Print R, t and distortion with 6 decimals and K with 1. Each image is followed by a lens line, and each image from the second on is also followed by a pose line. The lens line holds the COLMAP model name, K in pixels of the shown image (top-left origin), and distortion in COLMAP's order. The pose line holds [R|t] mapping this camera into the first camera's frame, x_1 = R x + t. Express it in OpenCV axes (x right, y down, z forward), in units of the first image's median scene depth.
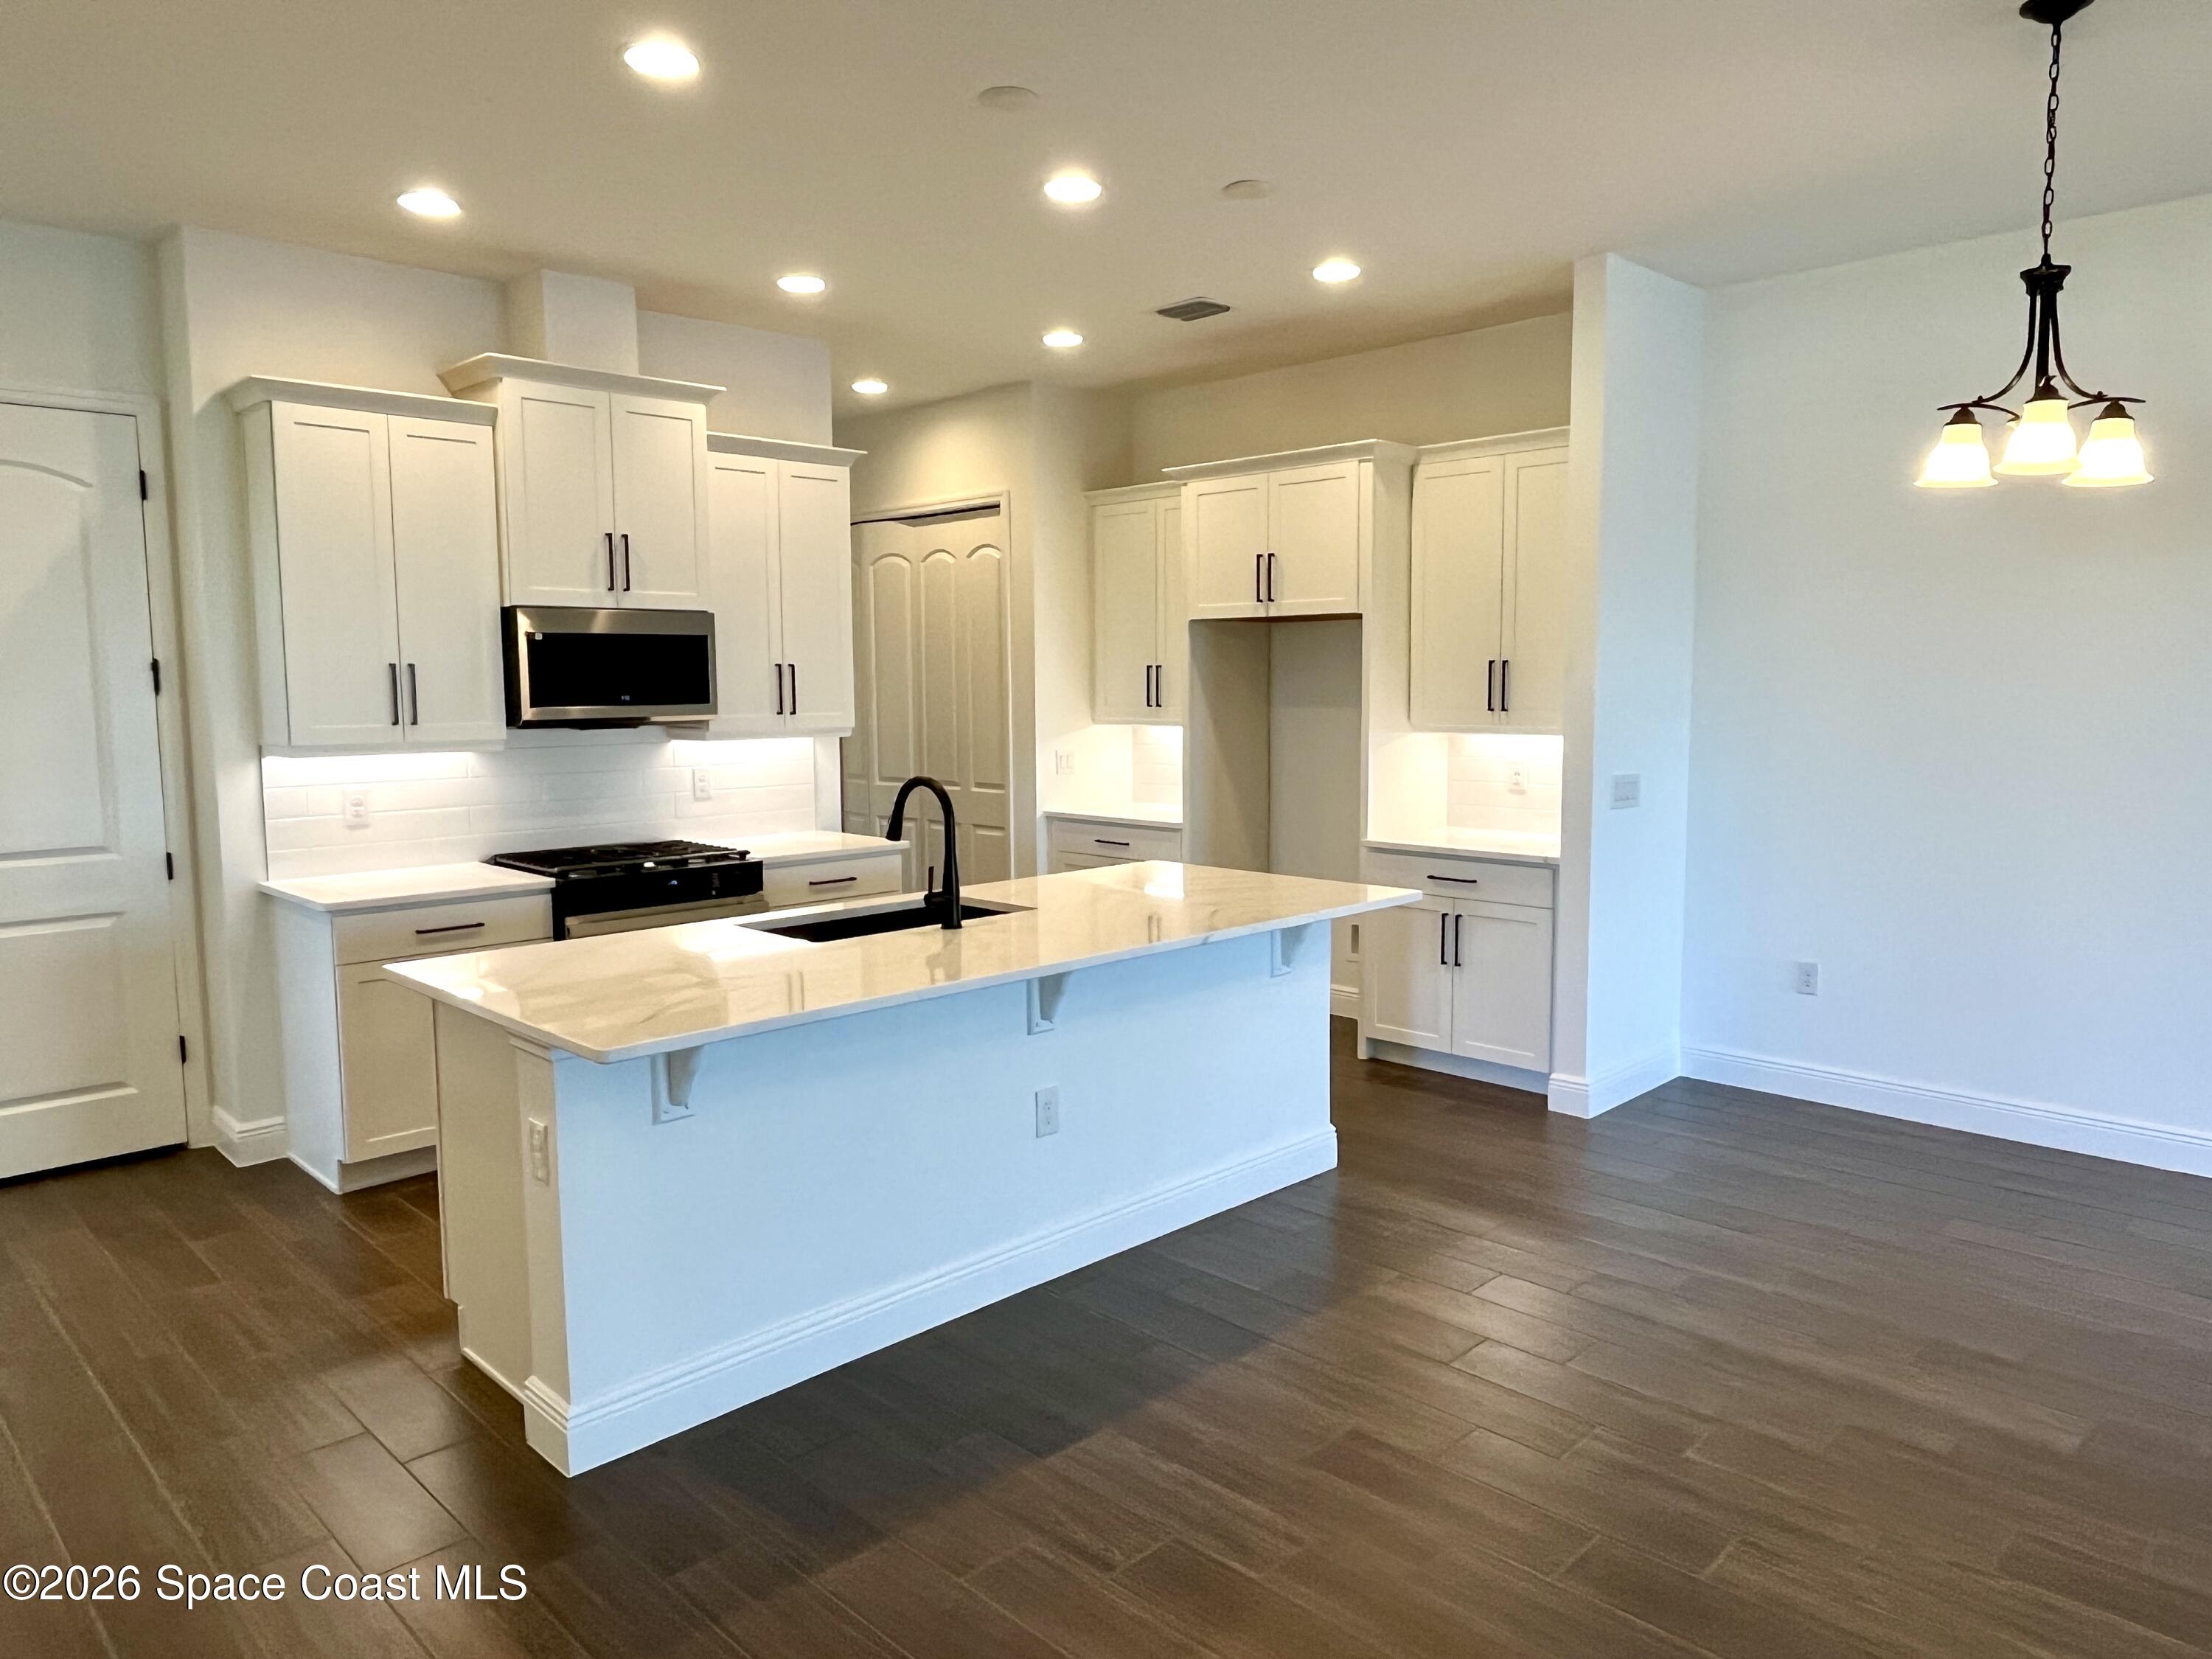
lens RADIAL K [[1462.9, 0, 1100.3], [0, 1462.9, 816.5], [0, 0, 1]] dist [-0.004786, -0.004516]
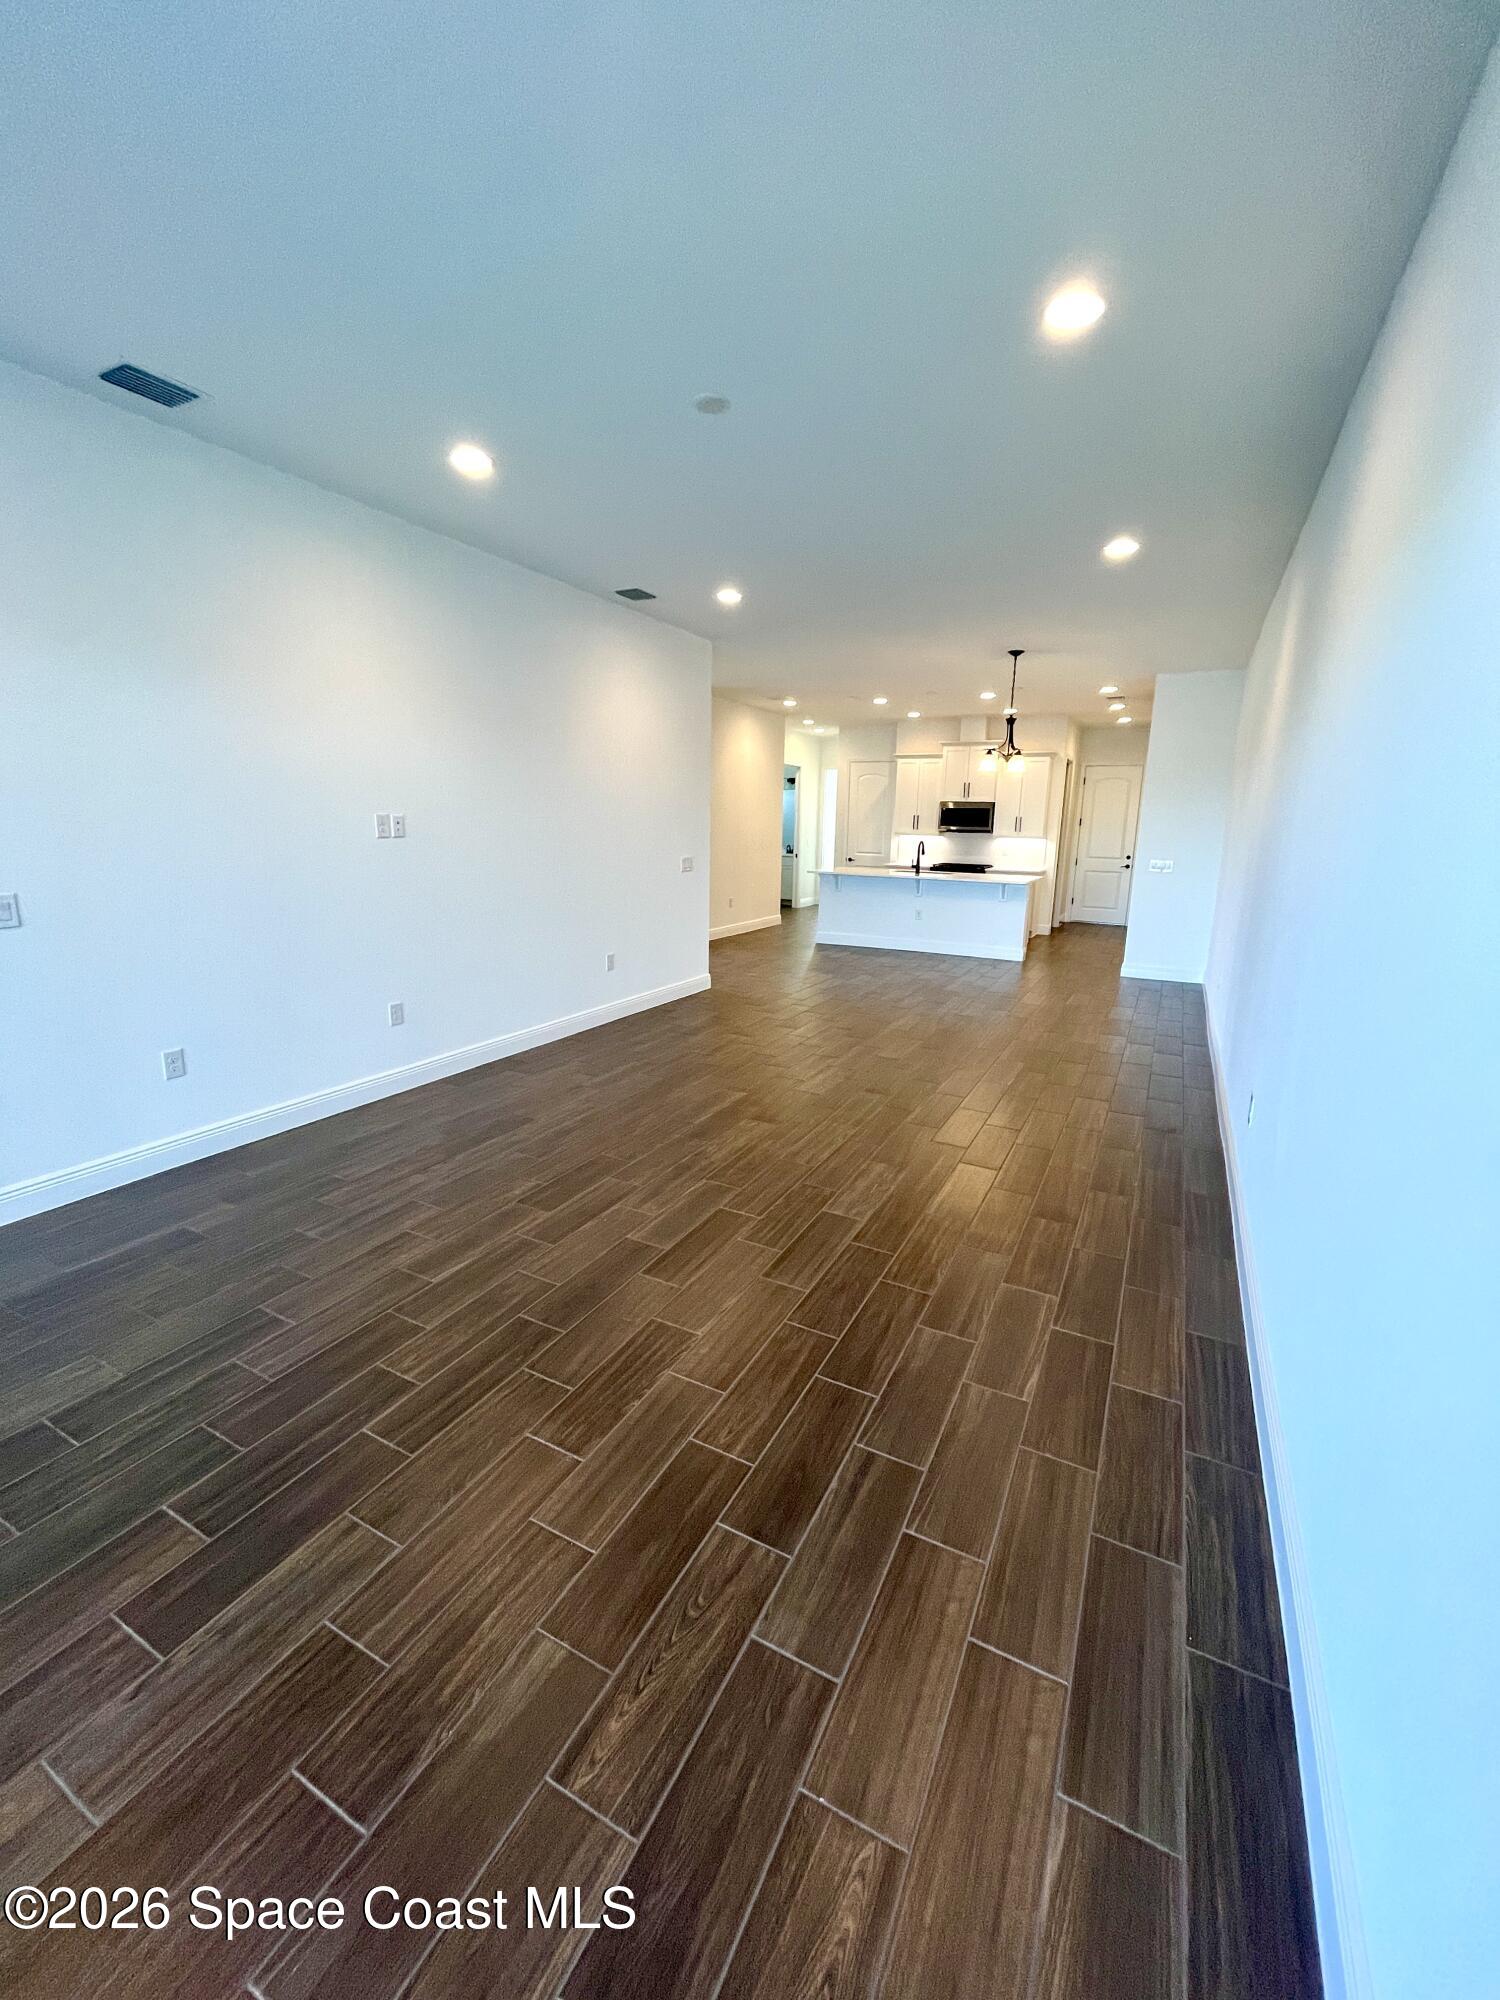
lens RADIAL K [[802.2, 0, 747.3], [0, 802.2, 1001.9], [0, 0, 1]] dist [0.000377, -0.000498]
pose [[0.311689, 0.219149, -0.924567, 1.628688], [-0.109178, 0.974855, 0.194263, 0.029423], [0.943891, 0.040393, 0.327778, -0.254167]]
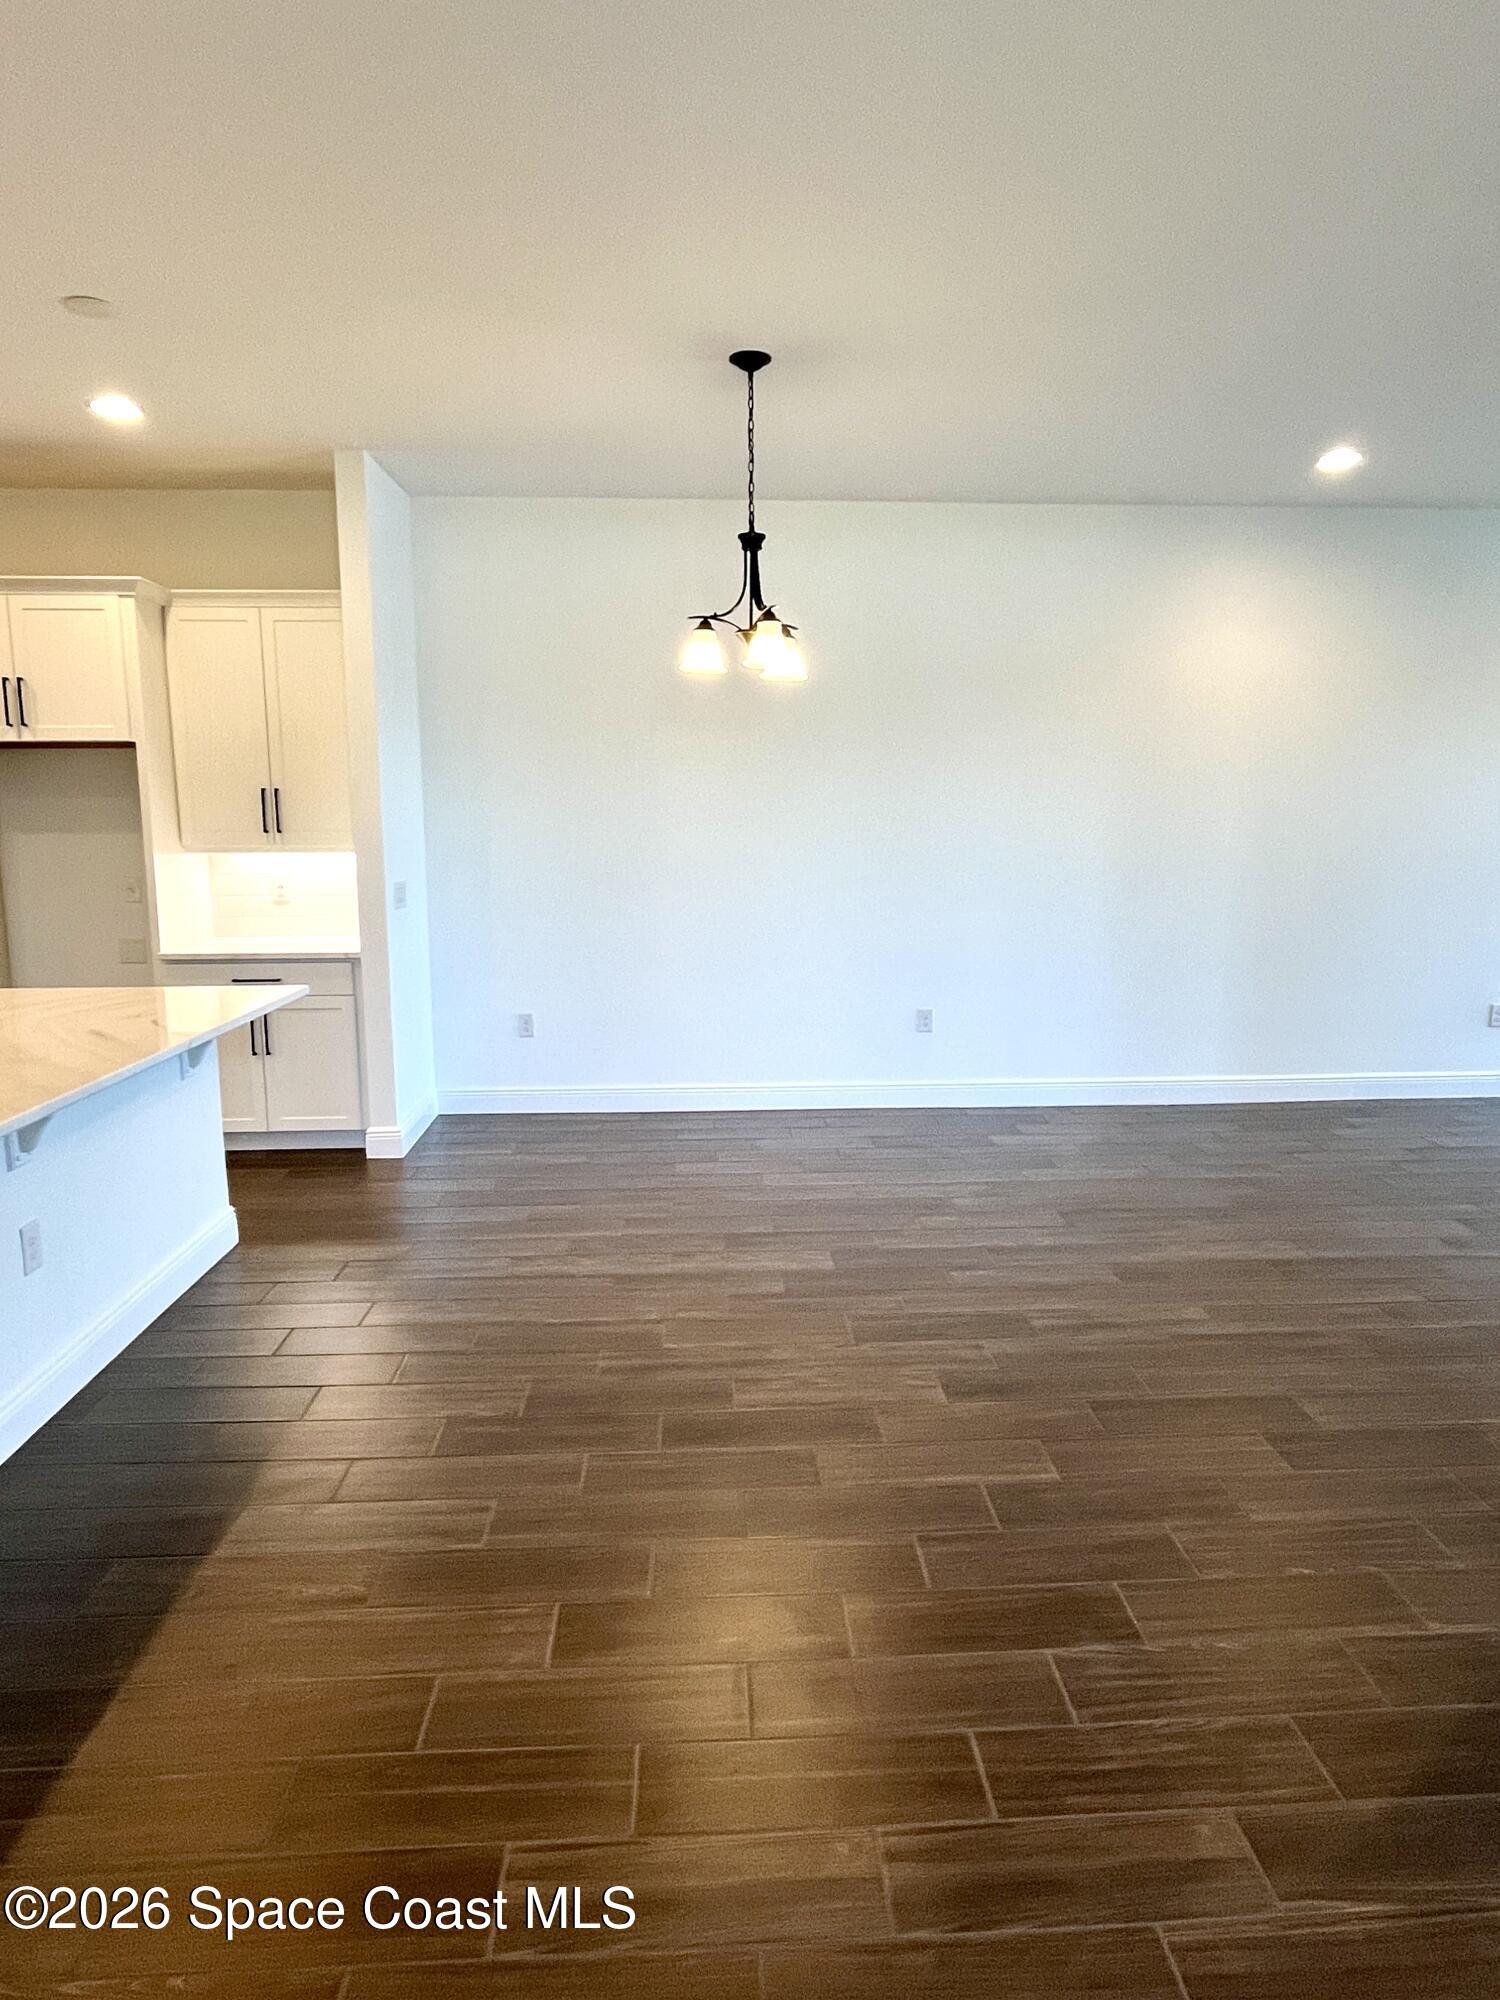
lens RADIAL K [[1194.8, 0, 763.7], [0, 1194.8, 993.3], [0, 0, 1]] dist [-0.009279, -0.002049]
pose [[0.657817, -0.106736, 0.745576, -0.205872], [0.068300, 0.994283, 0.082080, 0.003701], [-0.750075, -0.003071, 0.661346, 0.090288]]
